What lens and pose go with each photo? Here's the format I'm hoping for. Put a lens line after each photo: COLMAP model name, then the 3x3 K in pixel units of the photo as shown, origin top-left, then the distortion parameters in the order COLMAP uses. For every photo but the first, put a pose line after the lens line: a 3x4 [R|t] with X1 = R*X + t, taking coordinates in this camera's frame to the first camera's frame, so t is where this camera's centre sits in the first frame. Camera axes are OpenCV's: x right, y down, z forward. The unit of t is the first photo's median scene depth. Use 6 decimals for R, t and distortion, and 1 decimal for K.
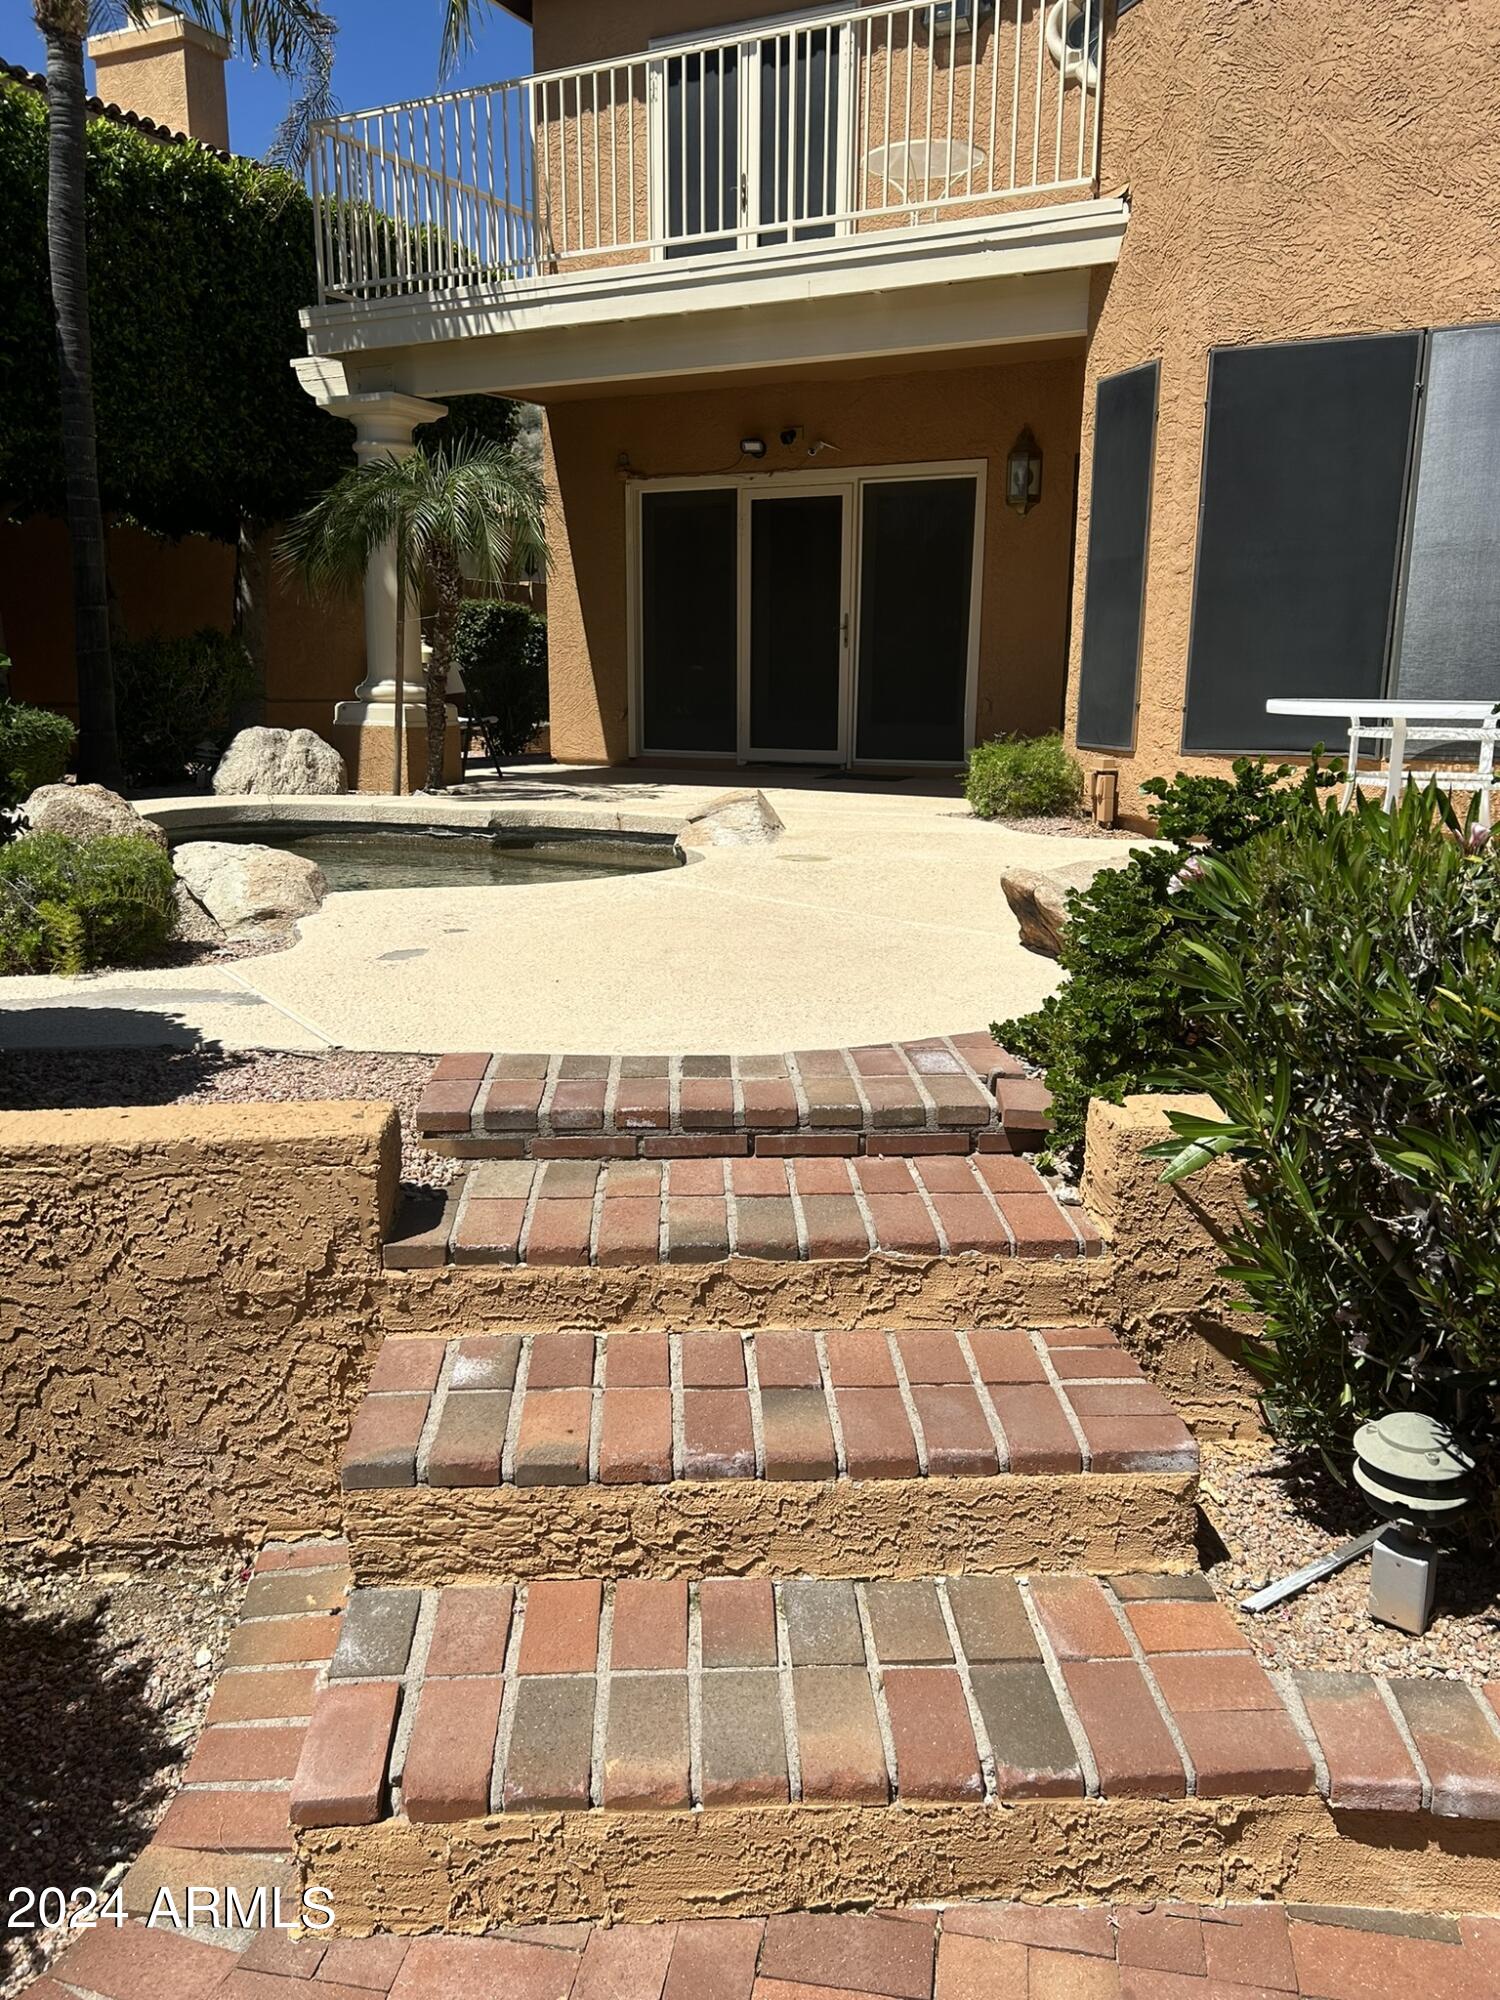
lens RADIAL K [[1517.8, 0, 740.3], [0, 1517.8, 1017.5], [0, 0, 1]] dist [0.070374, -0.073334]
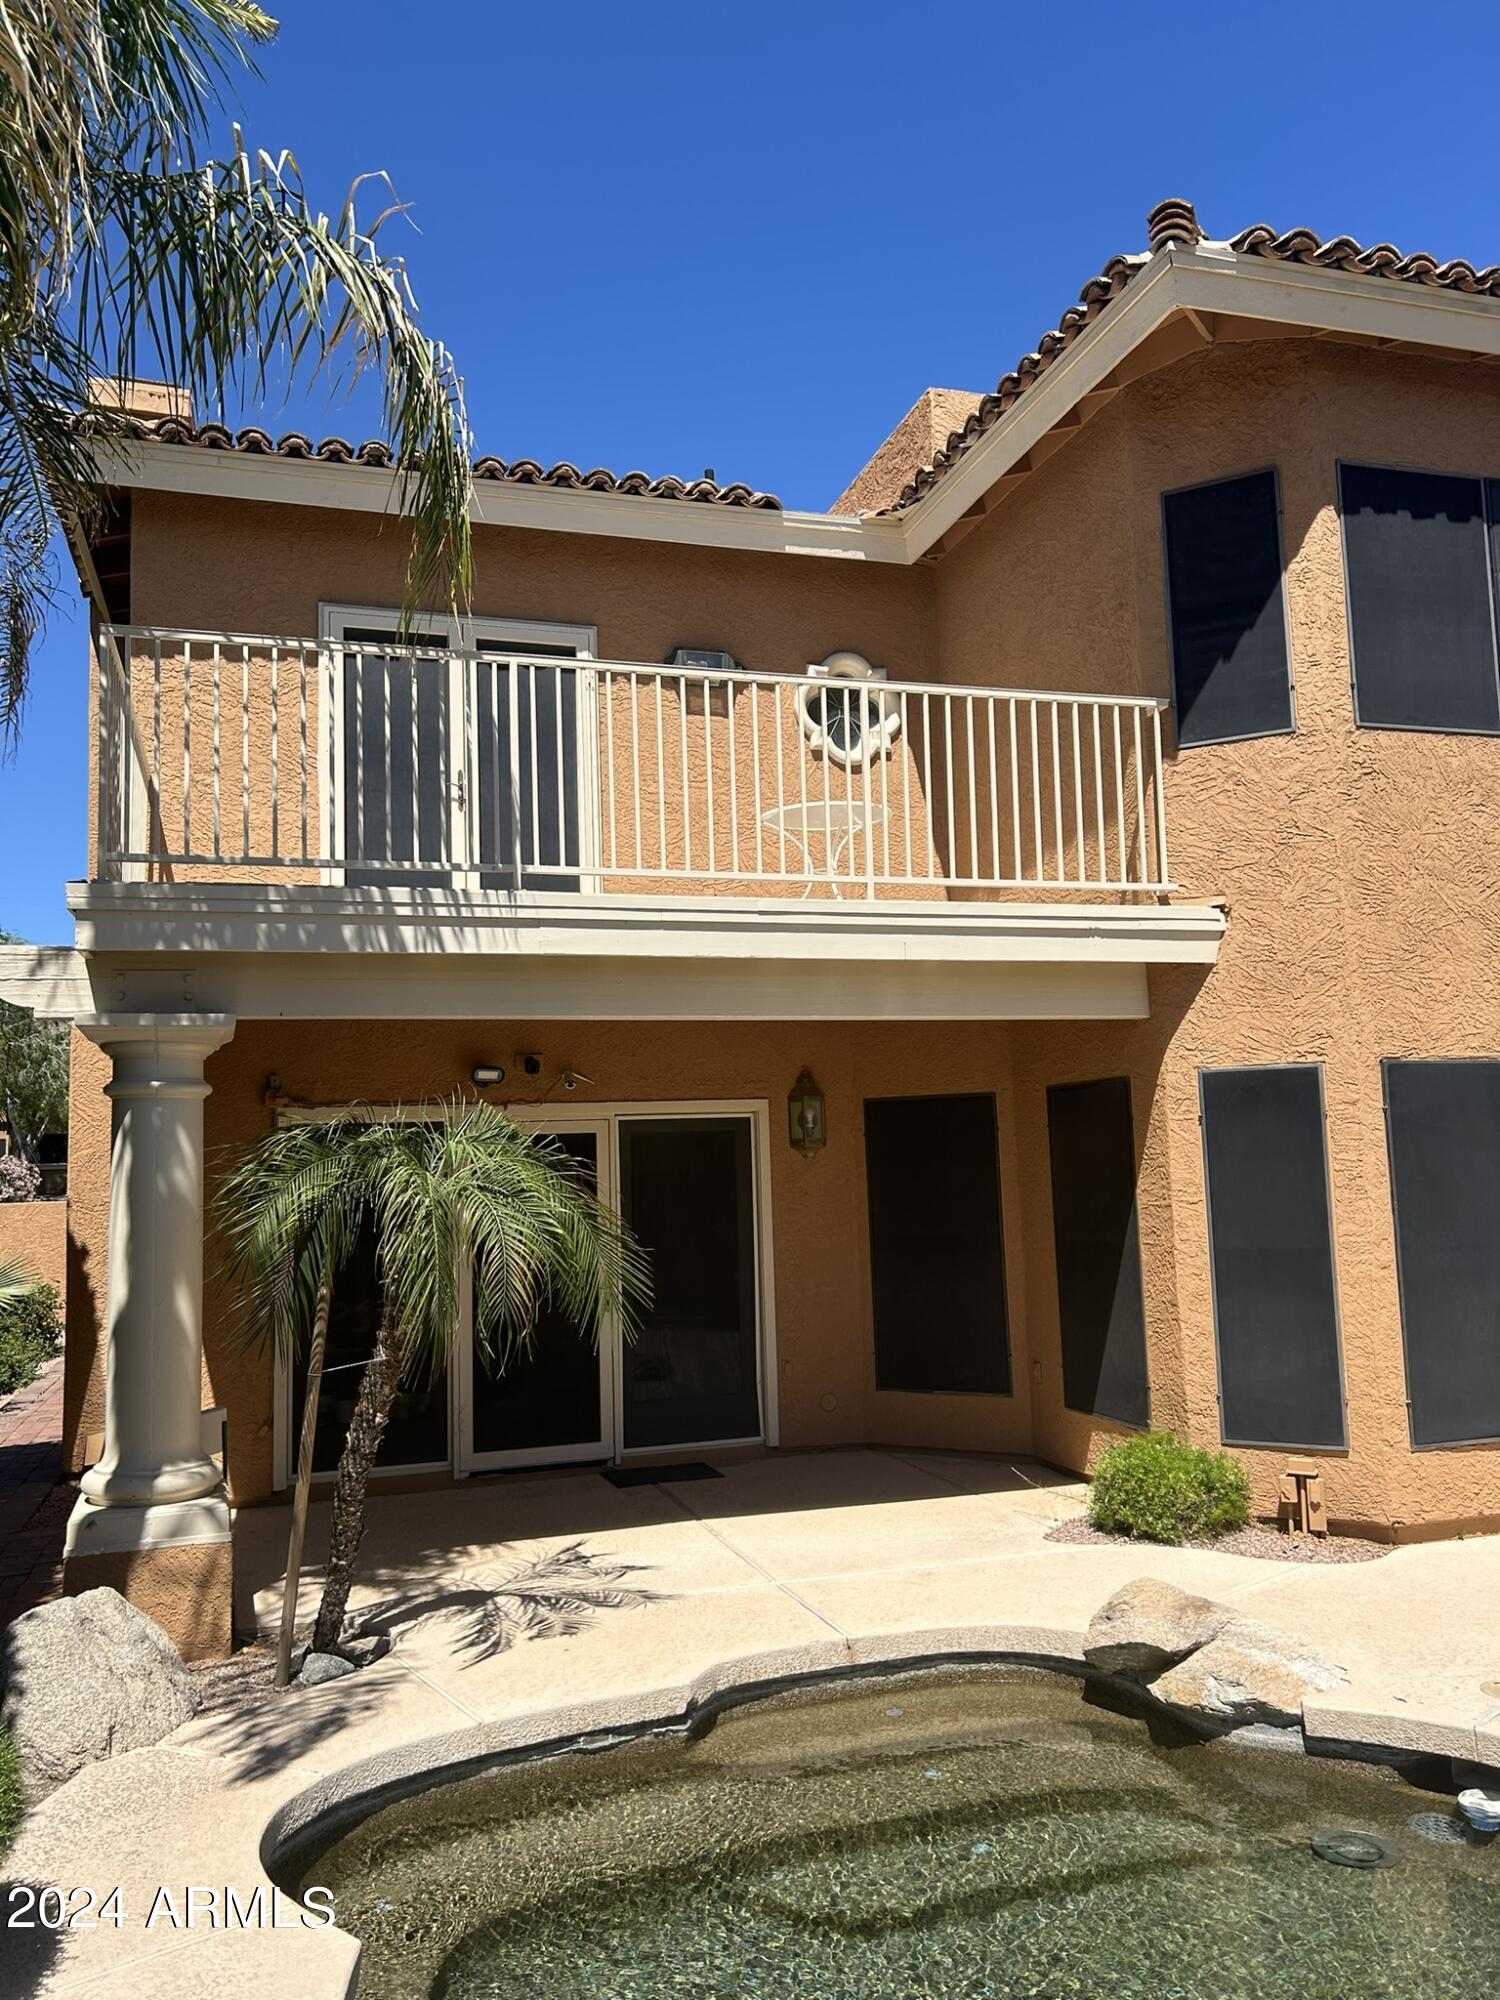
lens RADIAL K [[1517.8, 0, 740.3], [0, 1517.8, 1017.5], [0, 0, 1]] dist [0.070374, -0.073334]
pose [[0.707505, 0.040219, 0.705563, -0.677496], [0.191315, 0.950200, -0.246006, -0.265782], [-0.680320, 0.309036, 0.664577, 0.547329]]
